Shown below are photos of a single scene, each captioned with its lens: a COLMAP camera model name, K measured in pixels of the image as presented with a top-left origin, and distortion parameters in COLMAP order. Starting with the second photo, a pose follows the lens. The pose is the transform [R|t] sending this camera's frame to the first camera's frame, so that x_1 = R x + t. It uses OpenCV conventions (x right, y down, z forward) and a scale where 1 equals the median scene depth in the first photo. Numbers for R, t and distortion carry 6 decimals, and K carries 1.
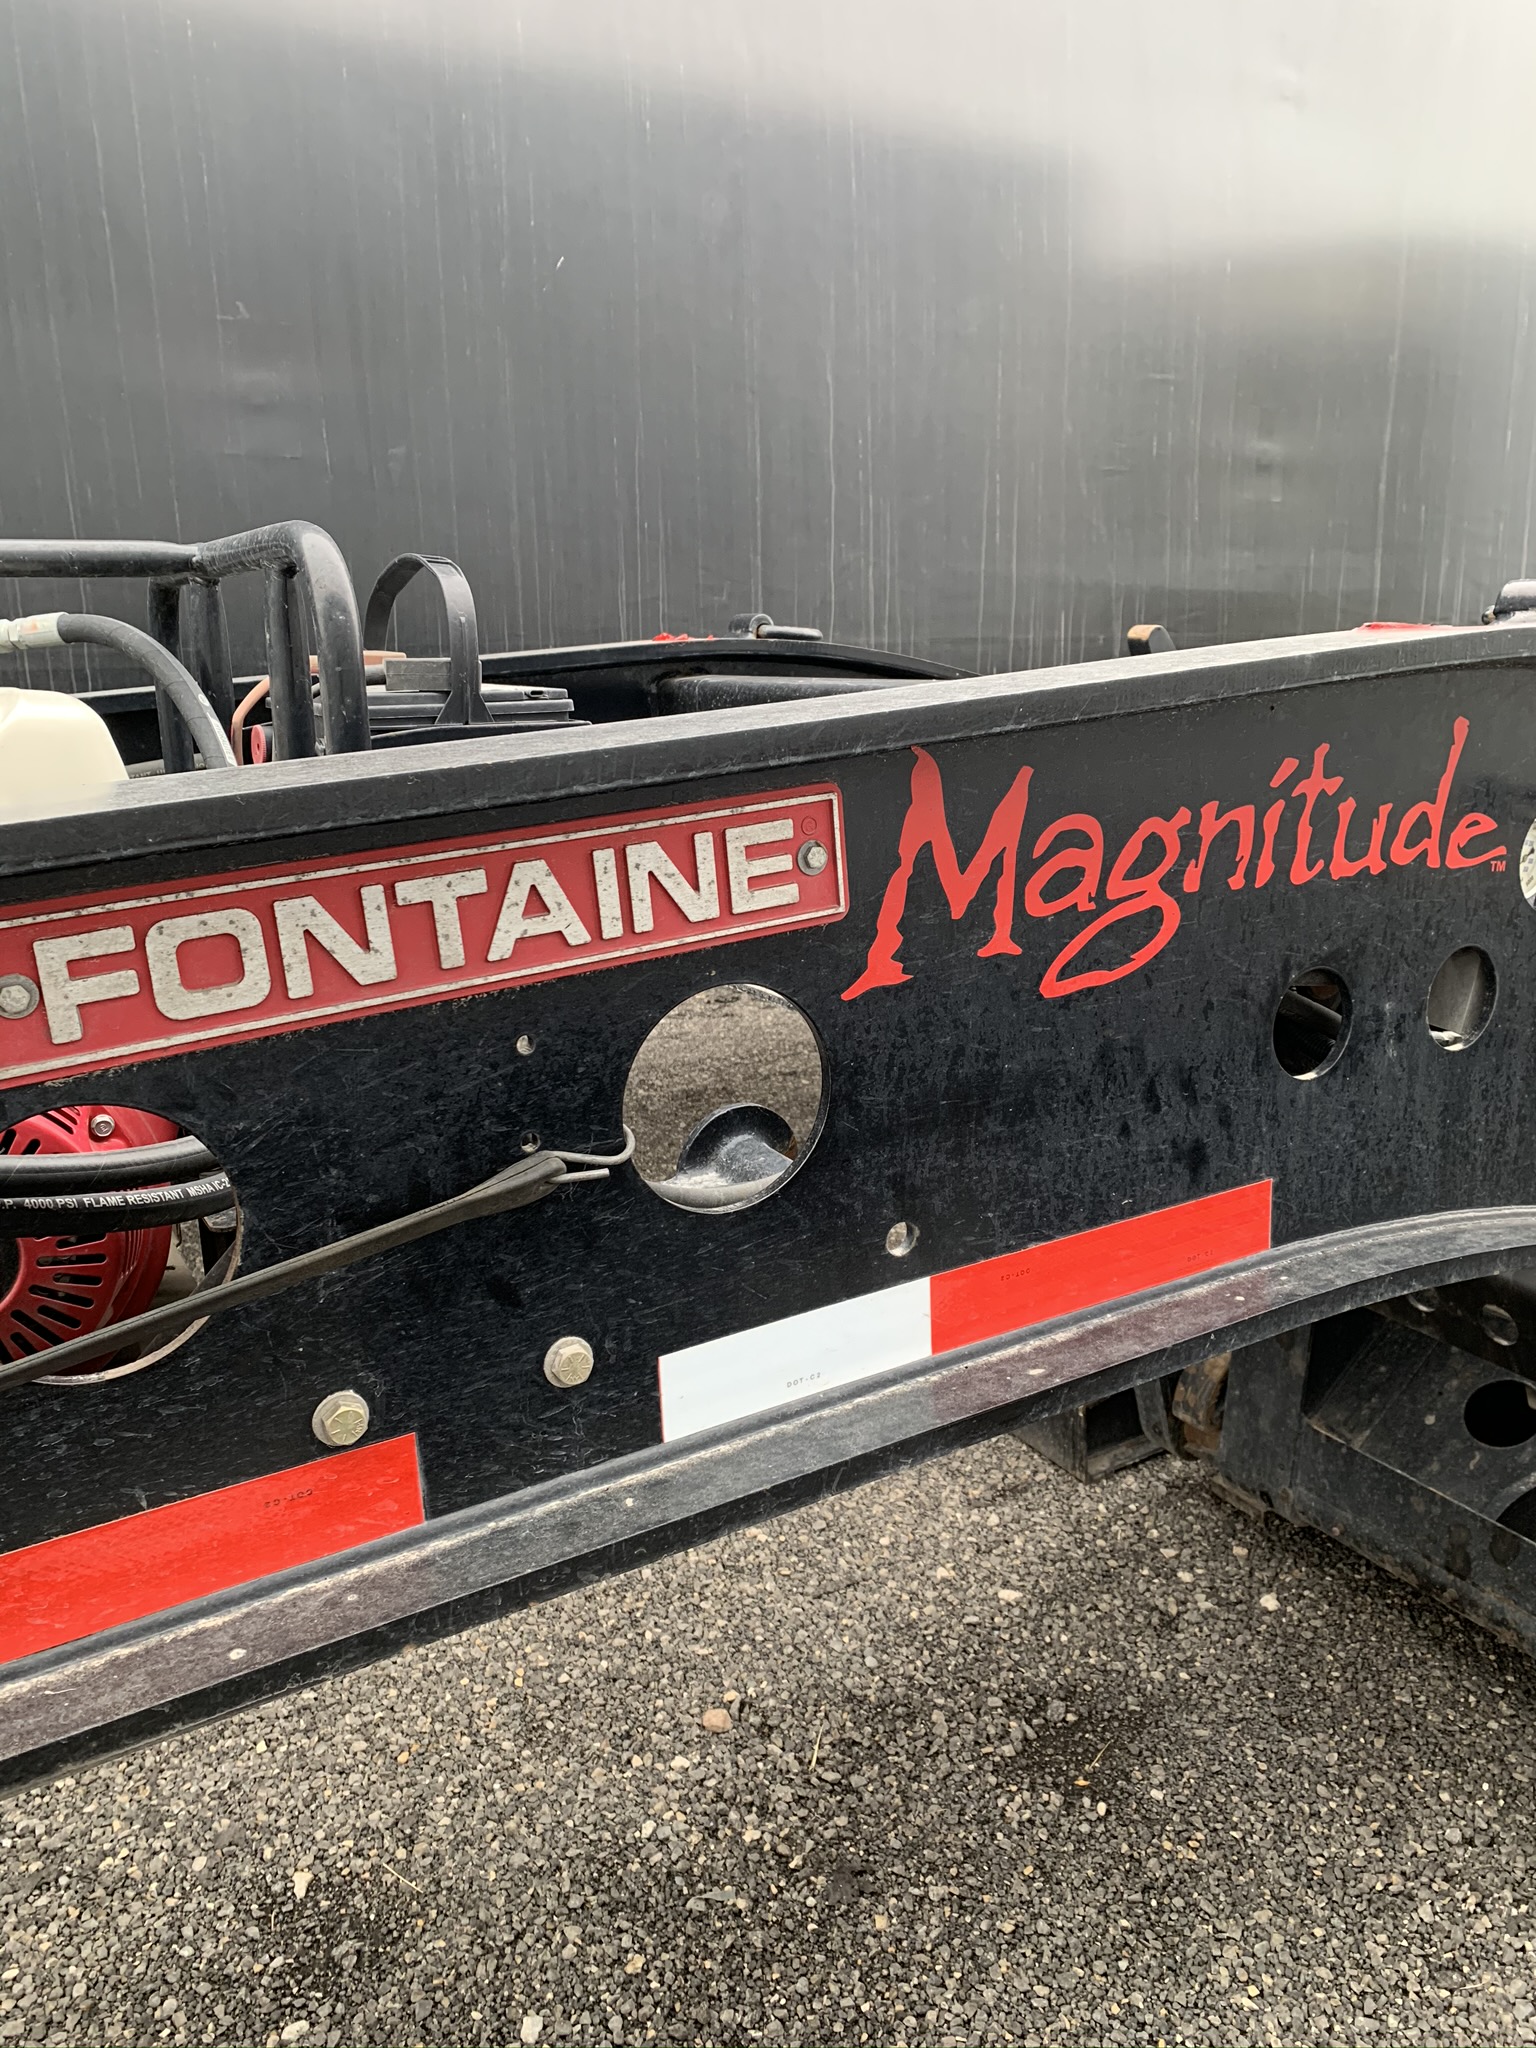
lens RADIAL K [[1564.4, 0, 766.9], [0, 1564.4, 1012.2], [0, 0, 1]] dist [0.009437, 0.004841]
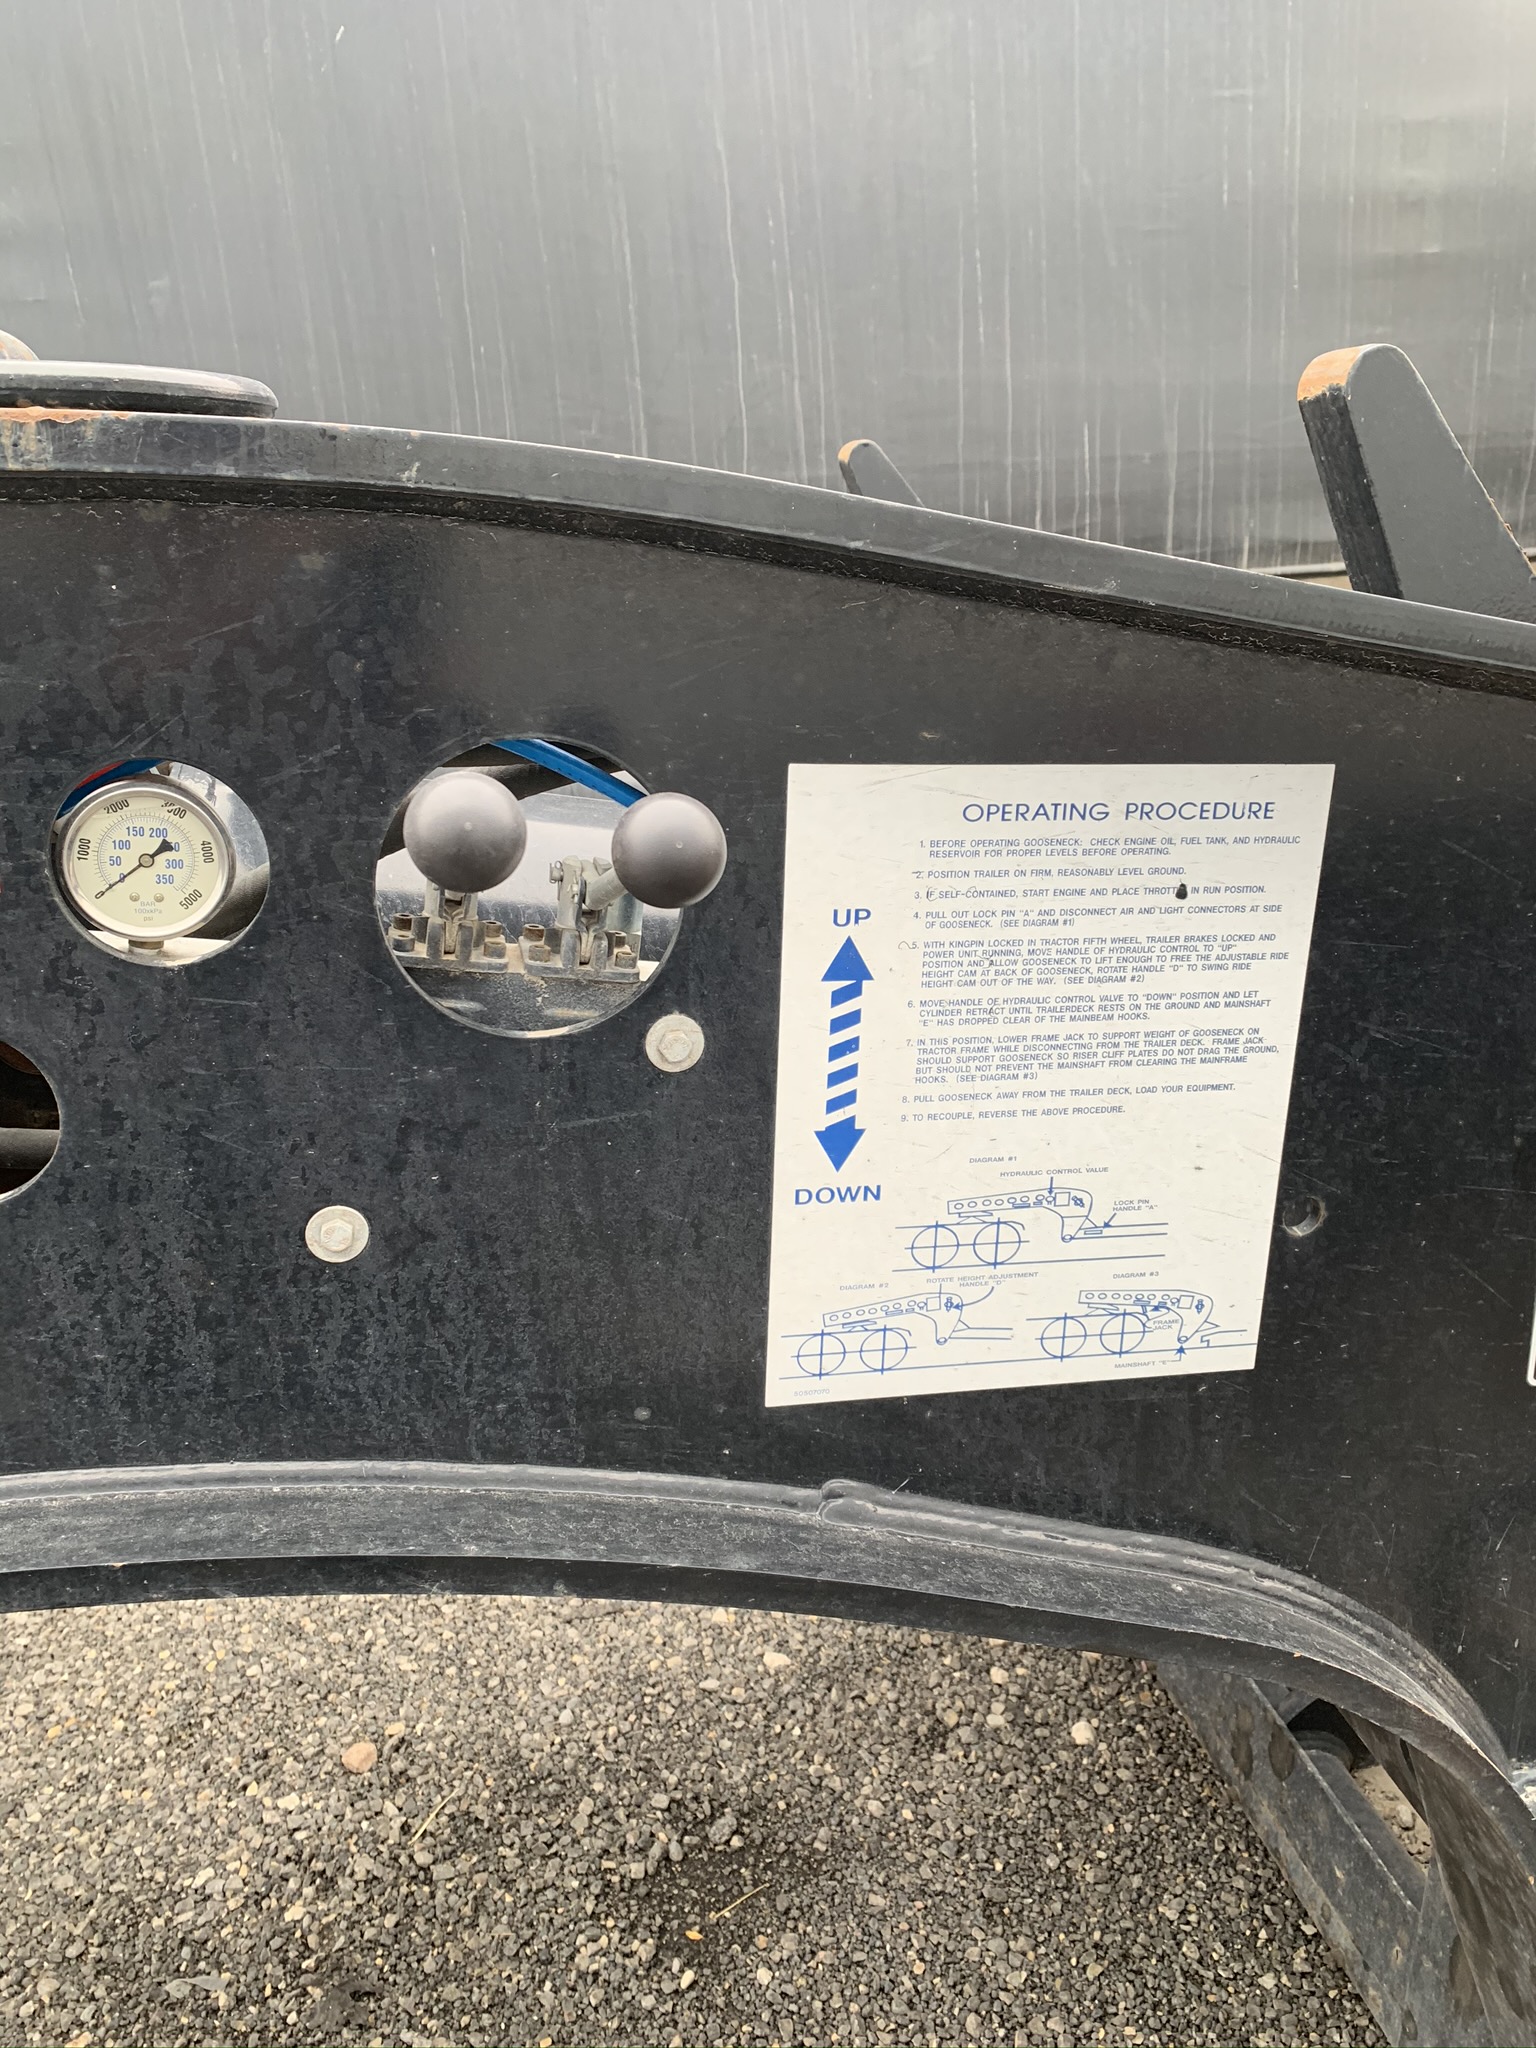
lens RADIAL K [[1559.5, 0, 765.2], [0, 1559.5, 1007.0], [0, 0, 1]] dist [0.021934, -0.014943]
pose [[0.950876, 0.052380, -0.305107, 0.424129], [-0.024944, 0.995341, 0.093138, -0.051739], [0.308564, -0.080952, 0.947753, 0.271625]]
